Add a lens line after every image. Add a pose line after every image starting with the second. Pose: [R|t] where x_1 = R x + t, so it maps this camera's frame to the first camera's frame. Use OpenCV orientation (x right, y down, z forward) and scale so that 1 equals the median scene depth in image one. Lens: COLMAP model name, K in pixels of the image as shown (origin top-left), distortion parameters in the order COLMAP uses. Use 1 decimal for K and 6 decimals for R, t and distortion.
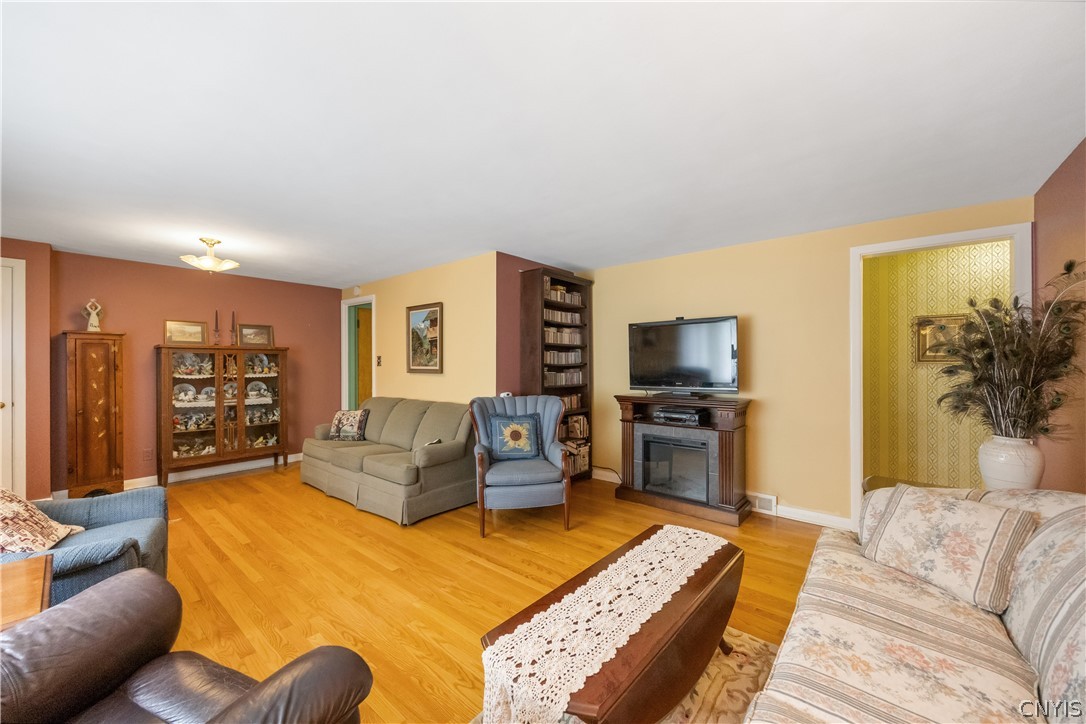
lens RADIAL K [[413.0, 0, 540.5], [0, 413.0, 369.7], [0, 0, 1]] dist [-0.000268, 0.000027]
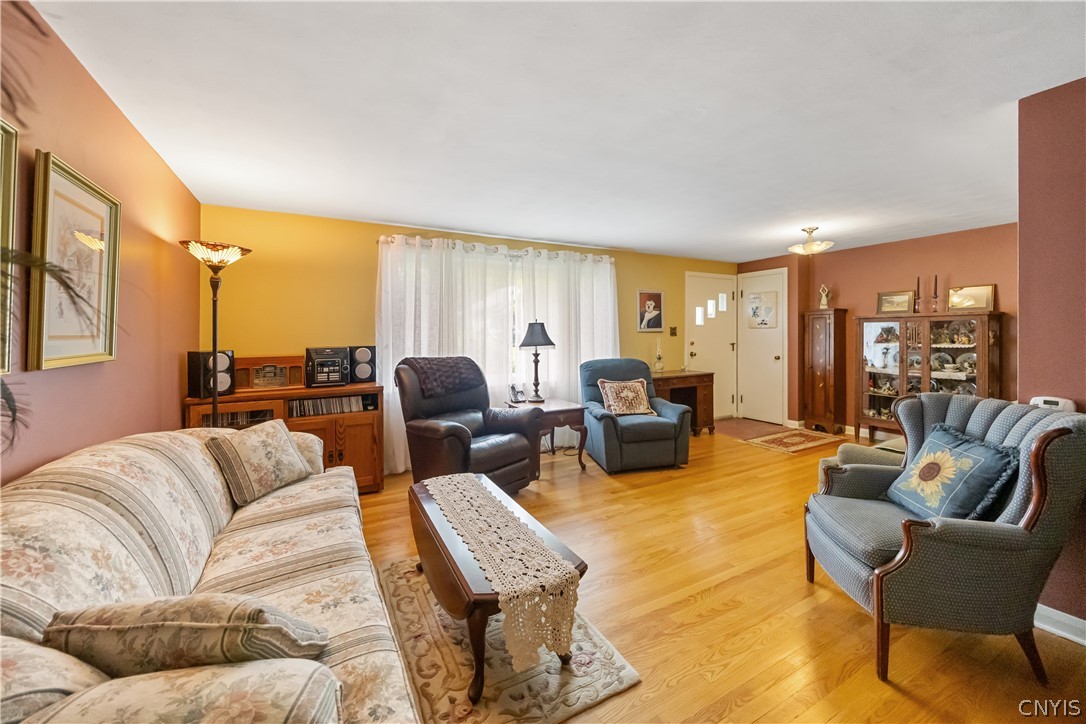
lens RADIAL K [[418.2, 0, 549.2], [0, 418.2, 343.8], [0, 0, 1]] dist [0.000308, -0.000020]
pose [[-0.346633, 0.024169, -0.937690, 0.891423], [-0.006067, 0.999589, 0.028008, -0.019801], [0.937981, 0.015398, -0.346344, 1.096616]]
